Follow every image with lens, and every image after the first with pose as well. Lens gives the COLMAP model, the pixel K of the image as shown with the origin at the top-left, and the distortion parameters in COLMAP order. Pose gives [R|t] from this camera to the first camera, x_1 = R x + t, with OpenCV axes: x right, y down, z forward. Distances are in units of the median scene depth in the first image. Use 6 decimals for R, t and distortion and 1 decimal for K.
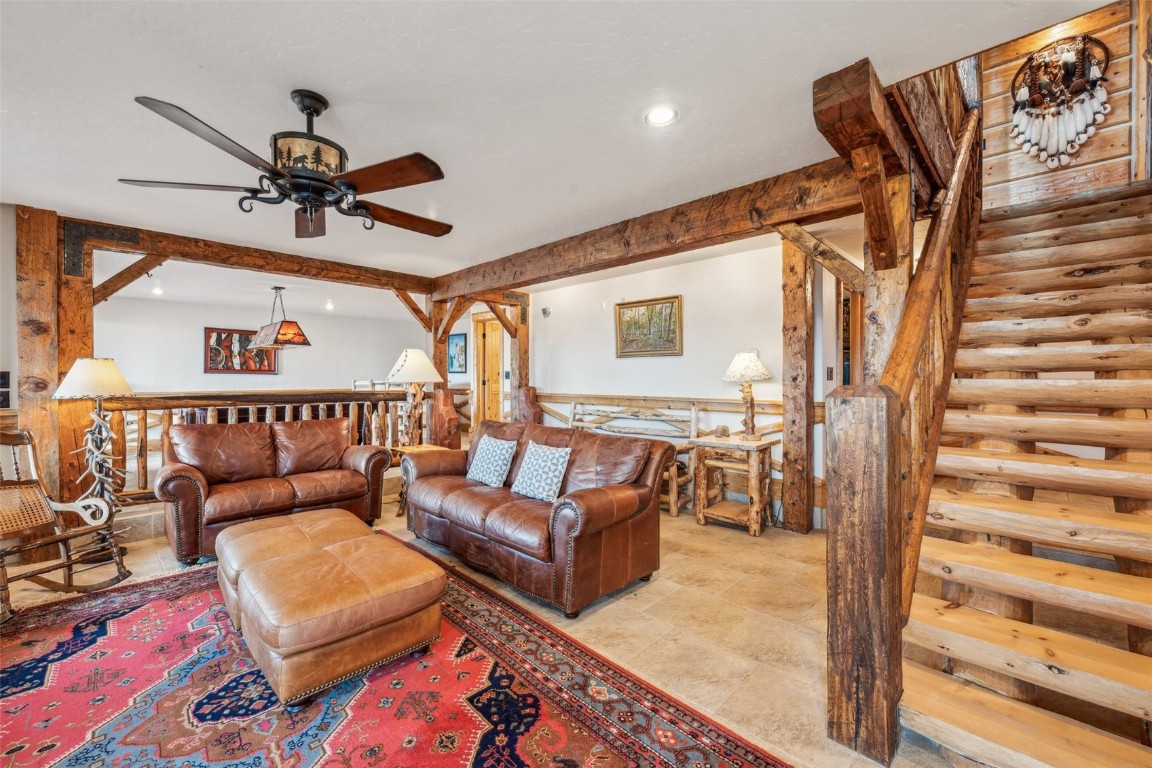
lens RADIAL K [[457.7, 0, 576.0], [0, 457.7, 384.0], [0, 0, 1]] dist [-0.000700, -0.000128]
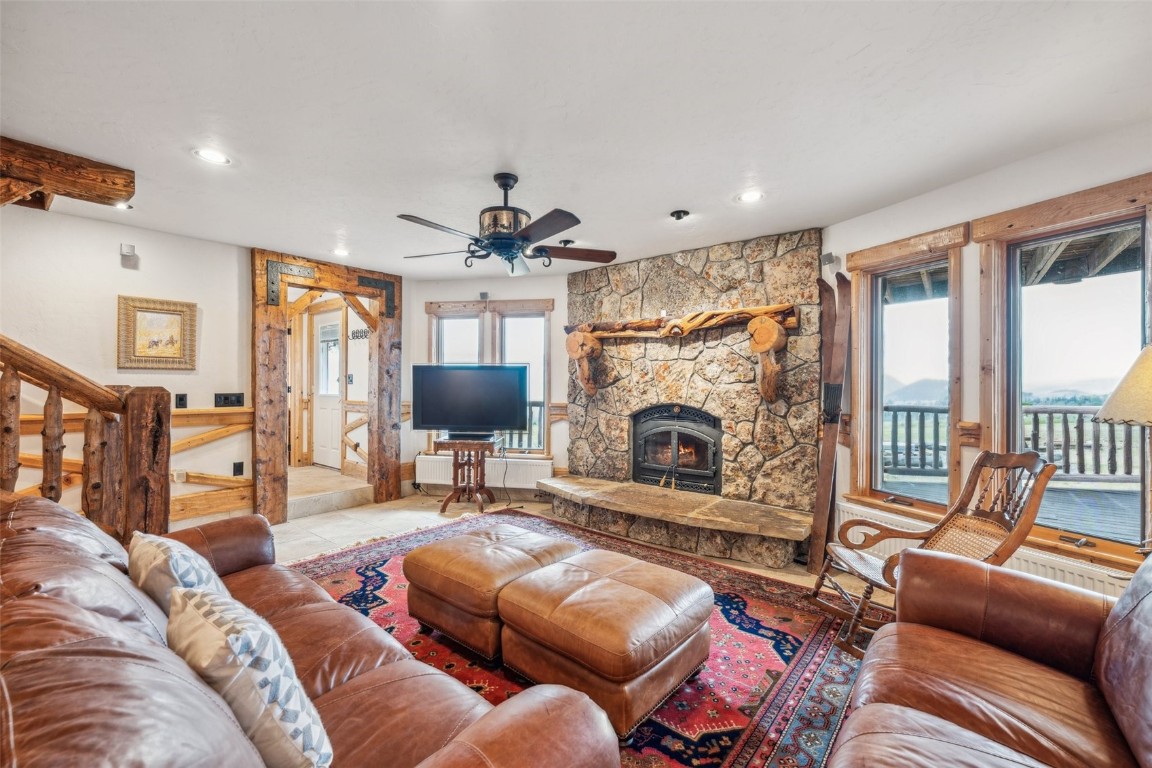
lens RADIAL K [[473.3, 0, 576.0], [0, 473.3, 384.0], [0, 0, 1]] dist [0.000547, 0.000027]
pose [[-0.996388, -0.002827, -0.084864, -0.515025], [-0.003798, 0.999929, 0.011283, -0.019439], [0.084827, 0.011564, -0.996329, 1.857337]]
